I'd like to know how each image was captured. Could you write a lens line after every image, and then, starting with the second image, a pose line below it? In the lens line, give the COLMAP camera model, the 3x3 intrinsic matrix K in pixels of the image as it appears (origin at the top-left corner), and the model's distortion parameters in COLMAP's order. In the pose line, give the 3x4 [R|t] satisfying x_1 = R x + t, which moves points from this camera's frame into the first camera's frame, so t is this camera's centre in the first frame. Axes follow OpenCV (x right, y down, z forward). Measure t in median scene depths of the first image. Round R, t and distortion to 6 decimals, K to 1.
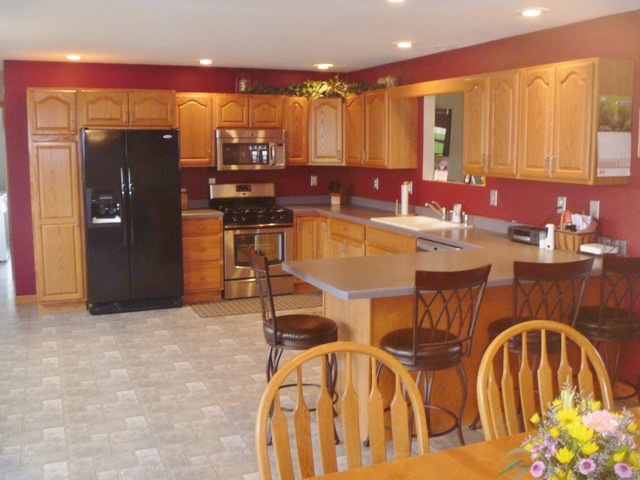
lens RADIAL K [[665.9, 0, 320.0], [0, 665.9, 240.0], [0, 0, 1]] dist [-0.095731, 0.001830]
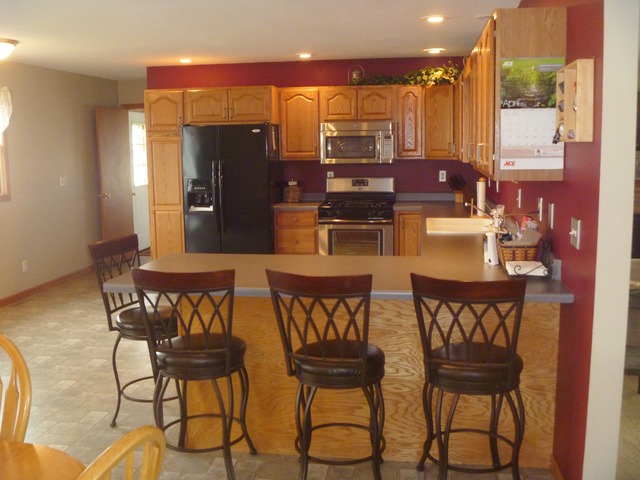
lens RADIAL K [[665.9, 0, 320.0], [0, 665.9, 240.0], [0, 0, 1]] dist [-0.095731, 0.001830]
pose [[0.853892, 0.061817, -0.516766, 0.371298], [-0.059336, 0.998010, 0.021339, -0.012087], [0.517057, 0.012442, 0.855861, 0.146911]]
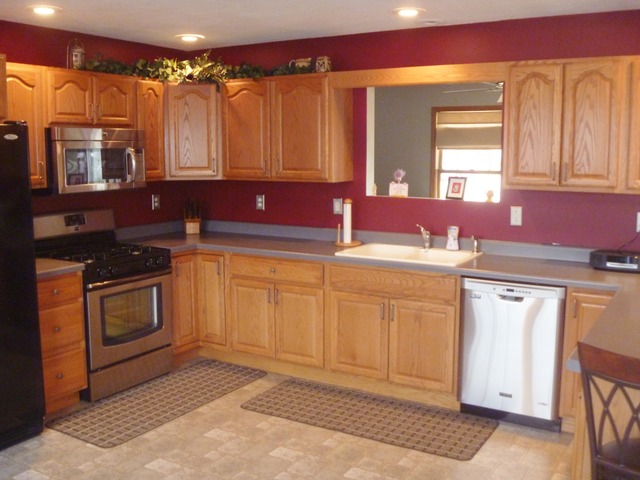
lens RADIAL K [[665.9, 0, 320.0], [0, 665.9, 240.0], [0, 0, 1]] dist [-0.095731, 0.001830]
pose [[0.809887, -0.081637, 0.580877, -0.314935], [0.083527, 0.996227, 0.023554, -0.058162], [-0.580609, 0.029443, 0.813650, 0.380401]]
